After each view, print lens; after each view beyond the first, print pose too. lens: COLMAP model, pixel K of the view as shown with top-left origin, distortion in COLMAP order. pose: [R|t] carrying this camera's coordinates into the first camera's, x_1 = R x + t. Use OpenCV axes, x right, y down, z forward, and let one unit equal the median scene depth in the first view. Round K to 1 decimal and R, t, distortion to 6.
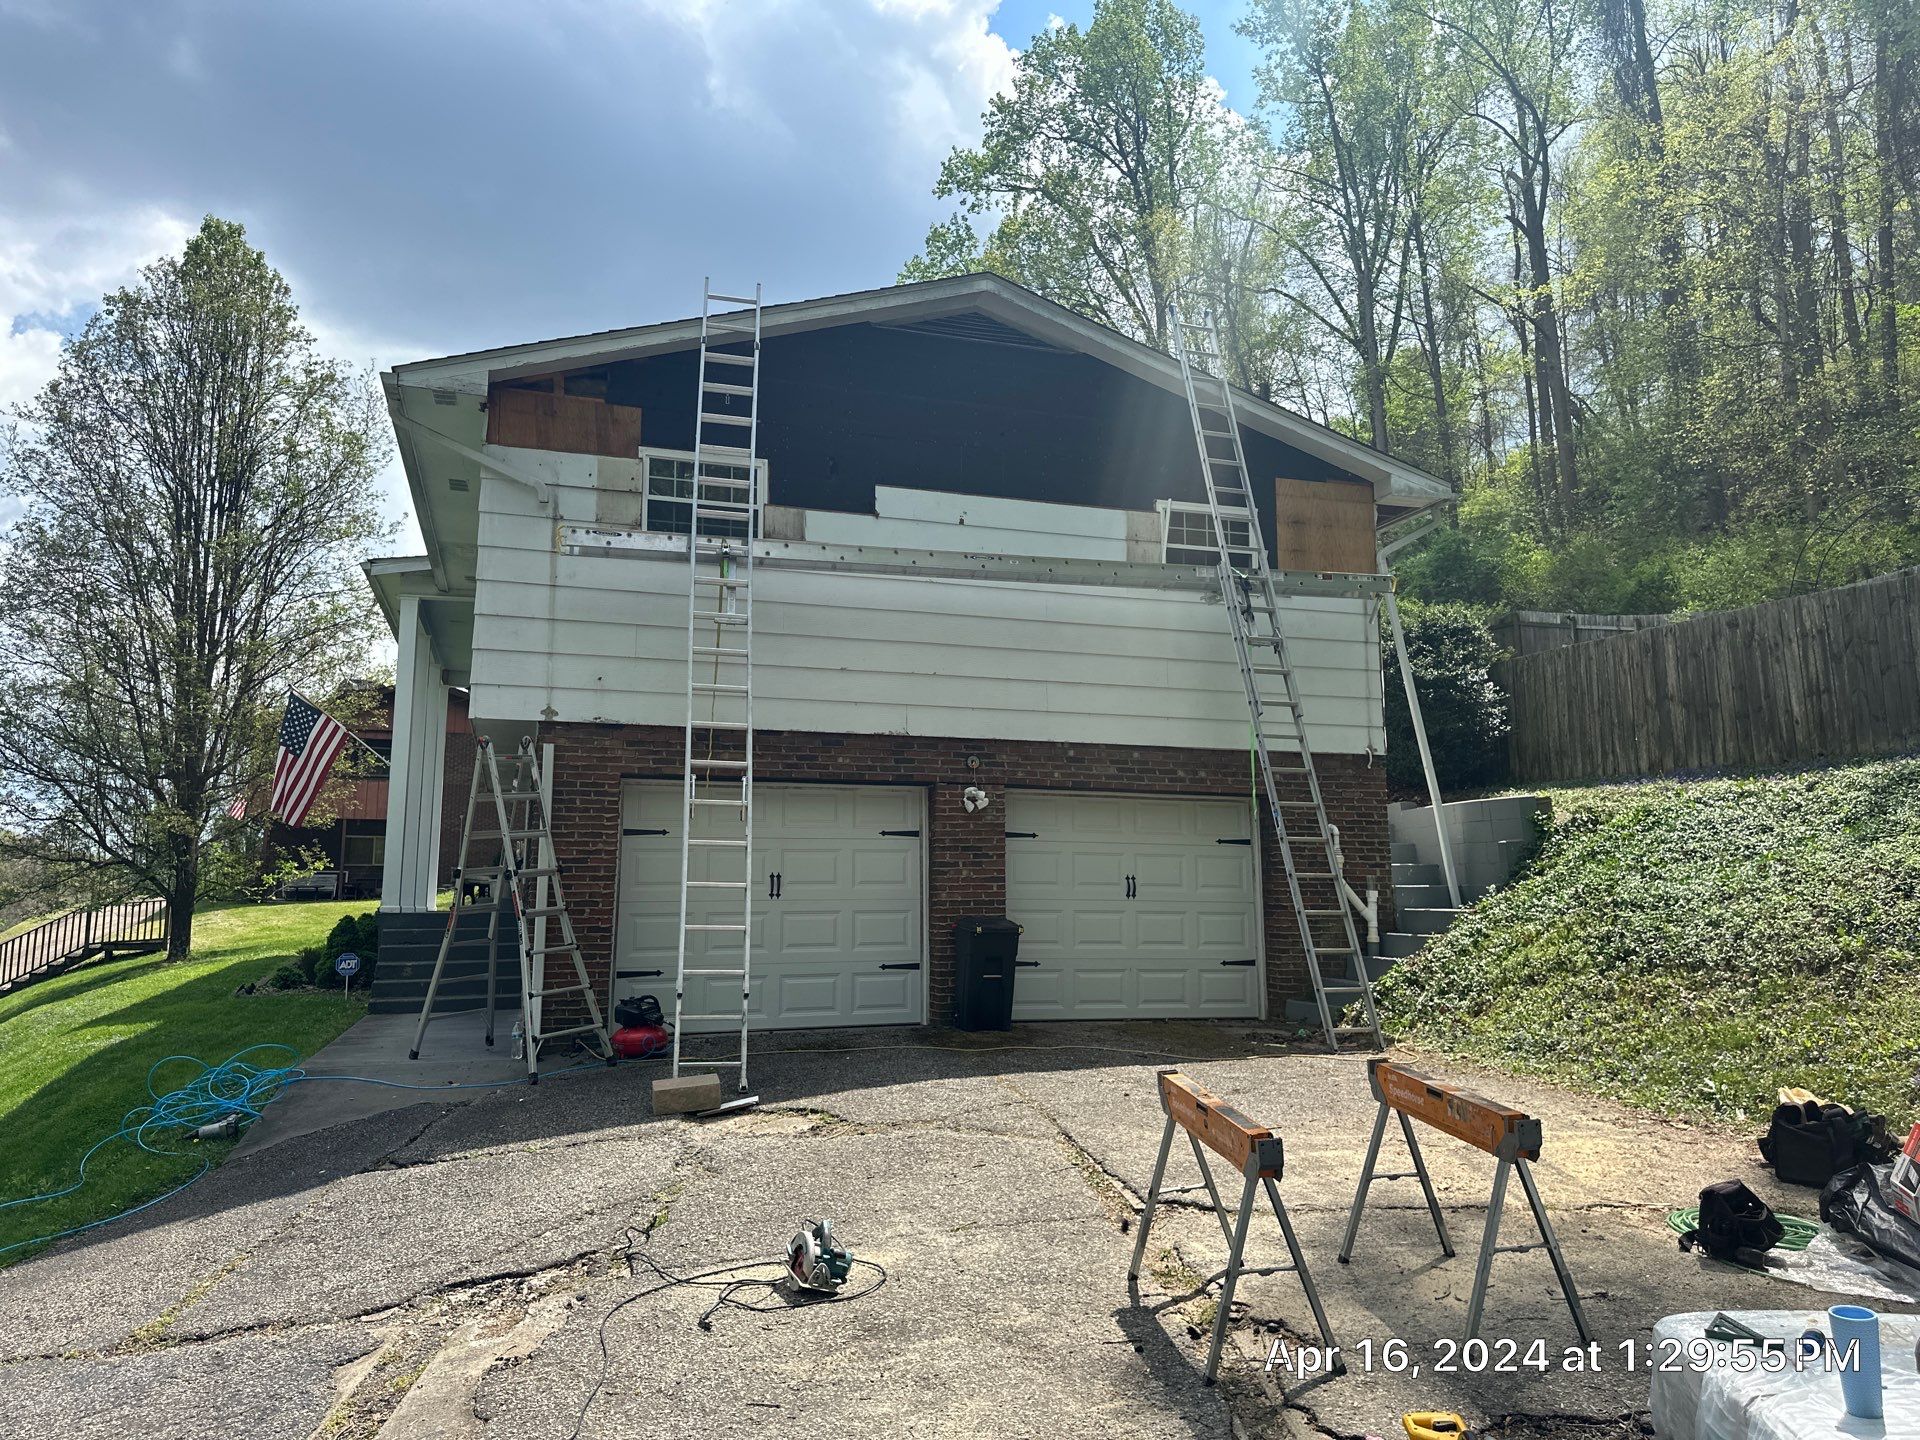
lens RADIAL K [[1319.7, 0, 965.9], [0, 1319.7, 757.3], [0, 0, 1]] dist [0.100351, -0.112980]
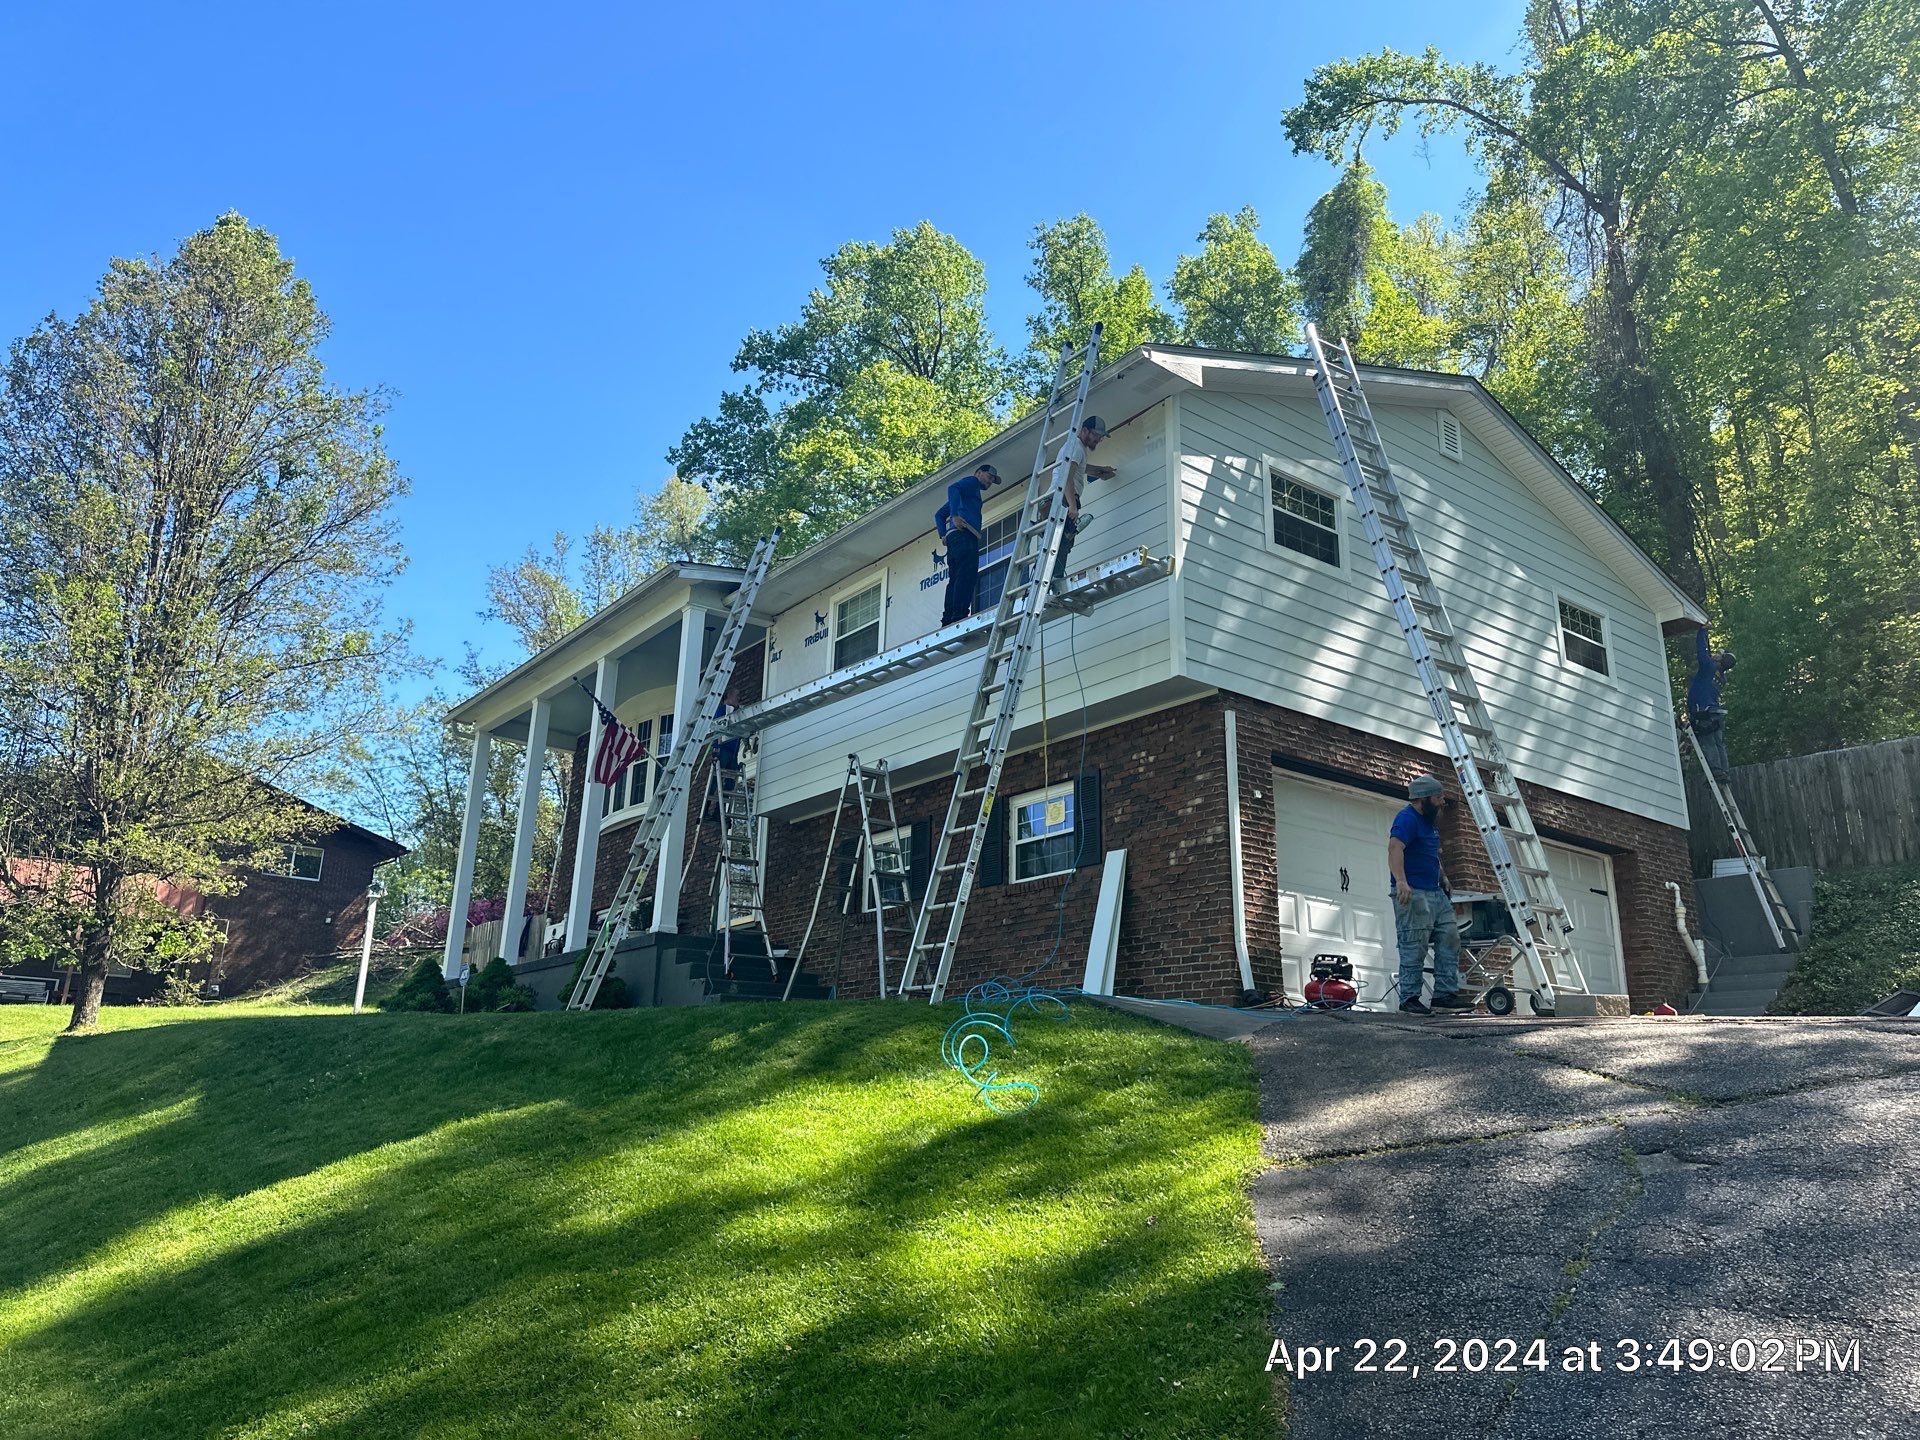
lens RADIAL K [[1338.8, 0, 960.0], [0, 1338.8, 720.0], [0, 0, 1]] dist [-0.002979, -0.002949]
pose [[0.946436, 0.118324, 0.300431, -0.456568], [-0.062813, 0.980130, -0.188146, 0.114132], [-0.316724, 0.159197, 0.935063, 0.048071]]
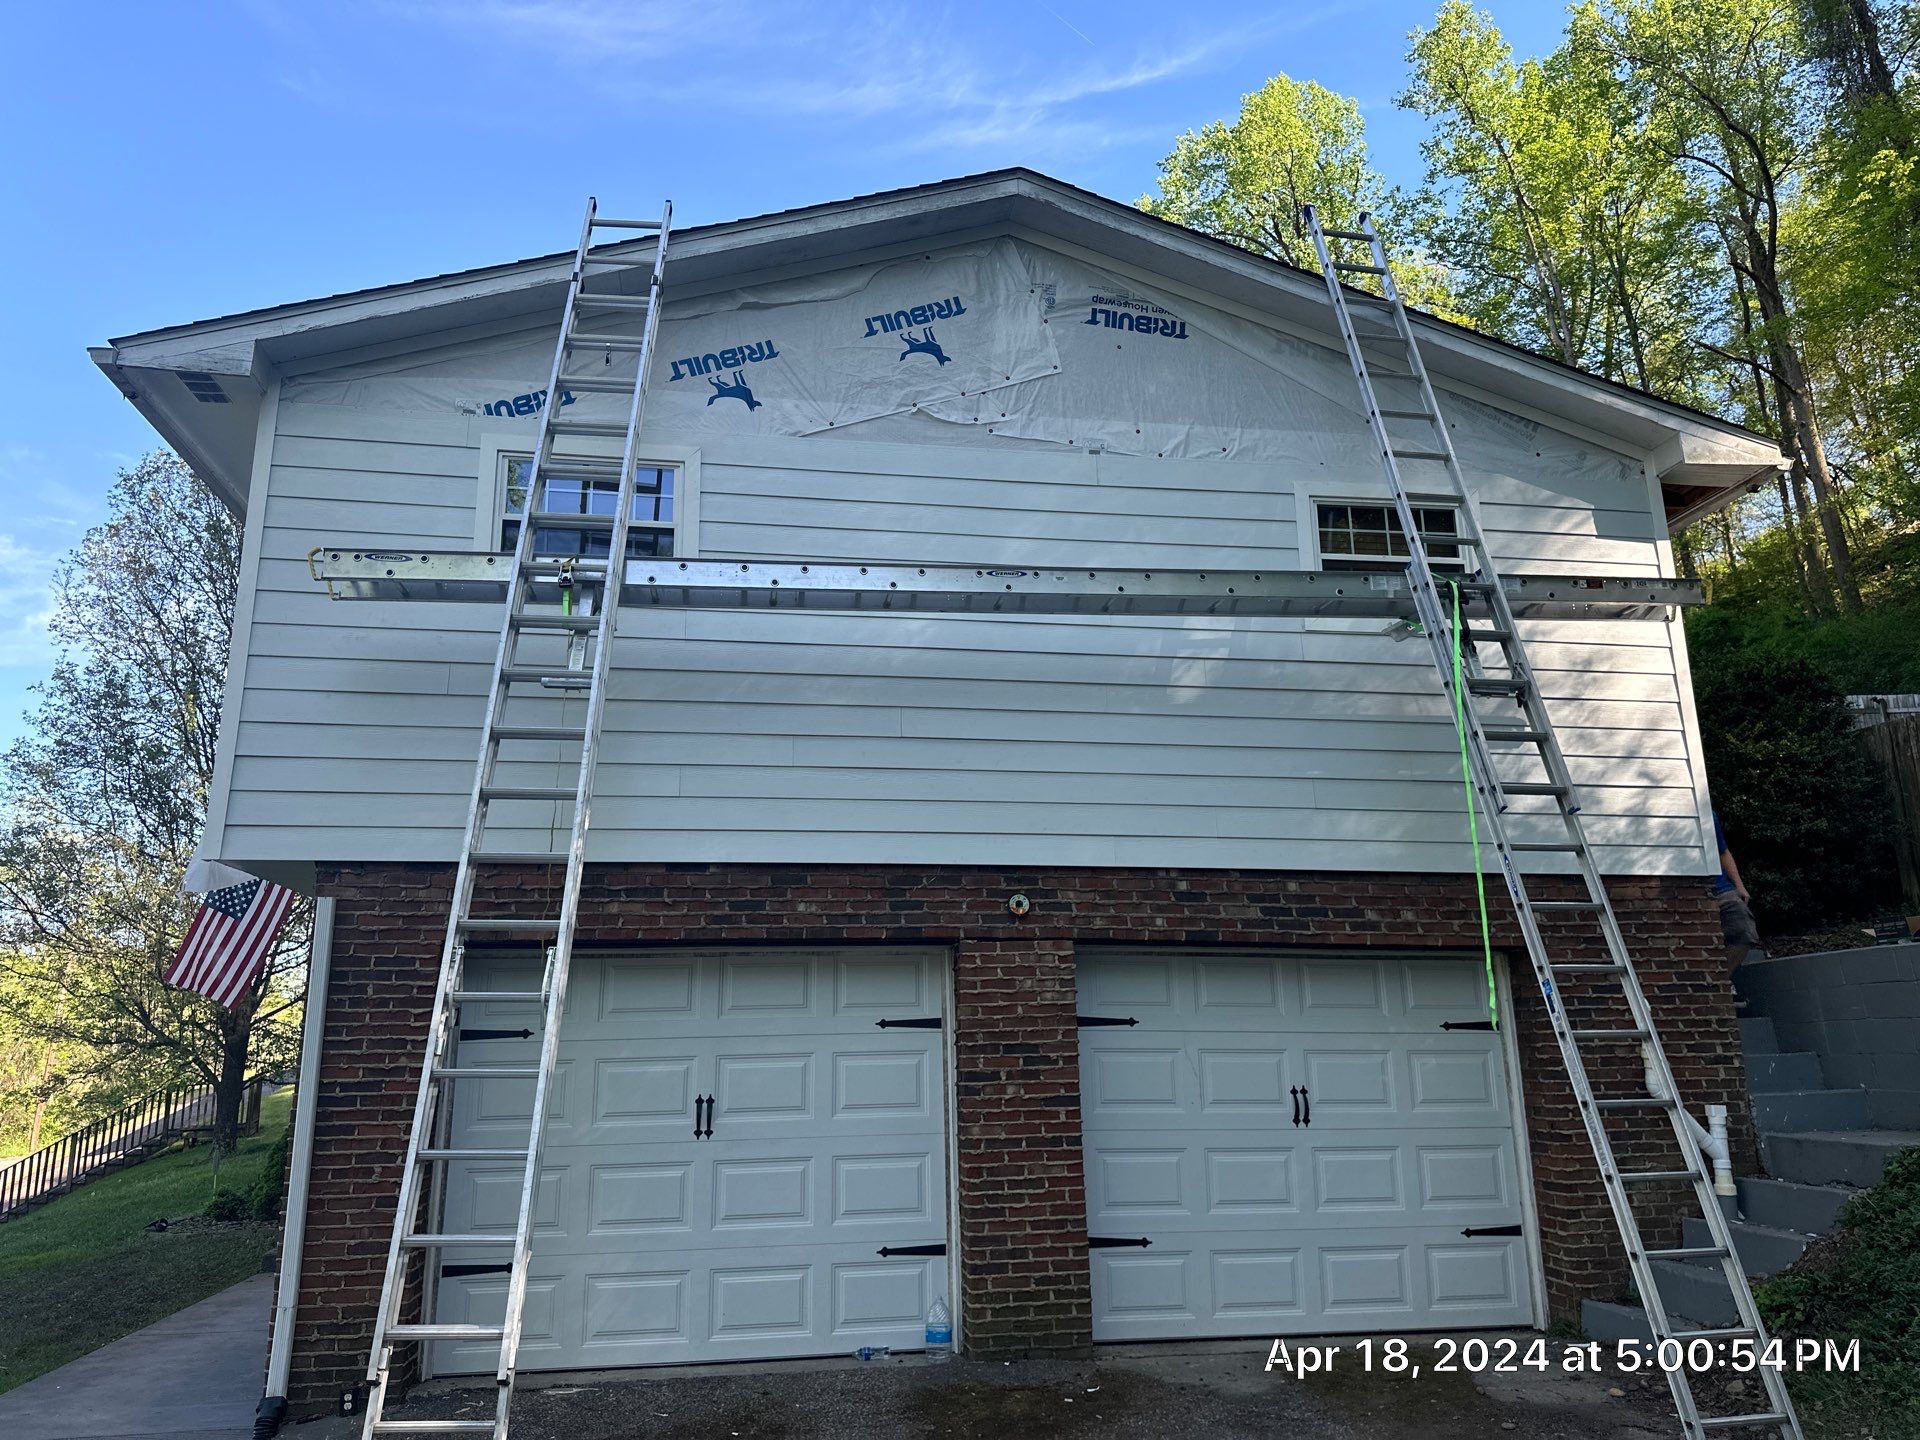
lens RADIAL K [[1396.3, 0, 950.9], [0, 1396.3, 729.5], [0, 0, 1]] dist [0.113164, -0.206367]
pose [[0.989055, -0.046013, -0.140187, 0.042300], [0.028947, 0.992178, -0.121426, 0.000591], [0.144677, 0.116039, 0.982651, 0.205935]]
